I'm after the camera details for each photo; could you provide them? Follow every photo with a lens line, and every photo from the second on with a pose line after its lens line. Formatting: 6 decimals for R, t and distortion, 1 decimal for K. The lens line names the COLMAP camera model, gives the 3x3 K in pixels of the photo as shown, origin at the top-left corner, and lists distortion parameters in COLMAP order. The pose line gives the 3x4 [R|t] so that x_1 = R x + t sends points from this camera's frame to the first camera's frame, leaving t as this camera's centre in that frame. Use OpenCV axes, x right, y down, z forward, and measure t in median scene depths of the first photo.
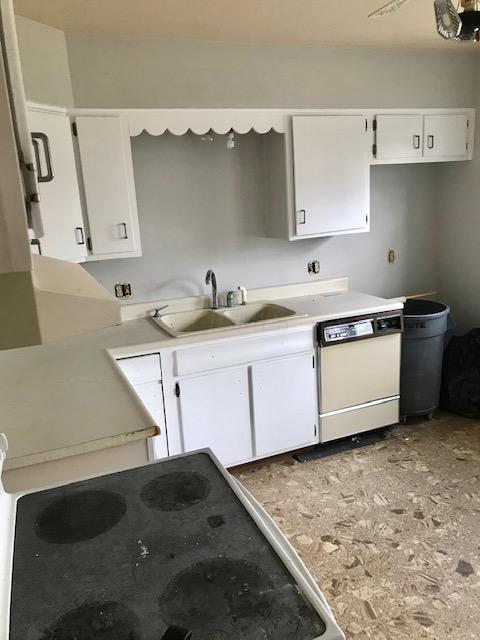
lens RADIAL K [[521.4, 0, 240.0], [0, 521.4, 320.0], [0, 0, 1]] dist [-0.008432, 0.000778]
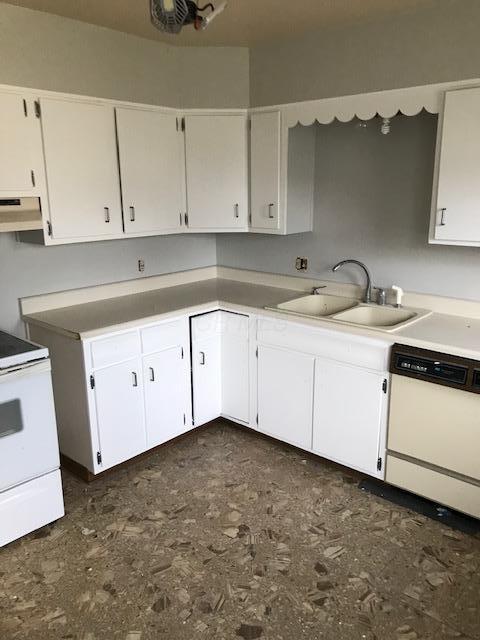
lens RADIAL K [[521.4, 0, 240.0], [0, 521.4, 320.0], [0, 0, 1]] dist [-0.008432, 0.000778]
pose [[0.422834, 0.279913, -0.861893, 0.784578], [-0.229372, 0.953187, 0.197035, -0.143192], [0.876698, 0.114381, 0.467245, 0.395407]]
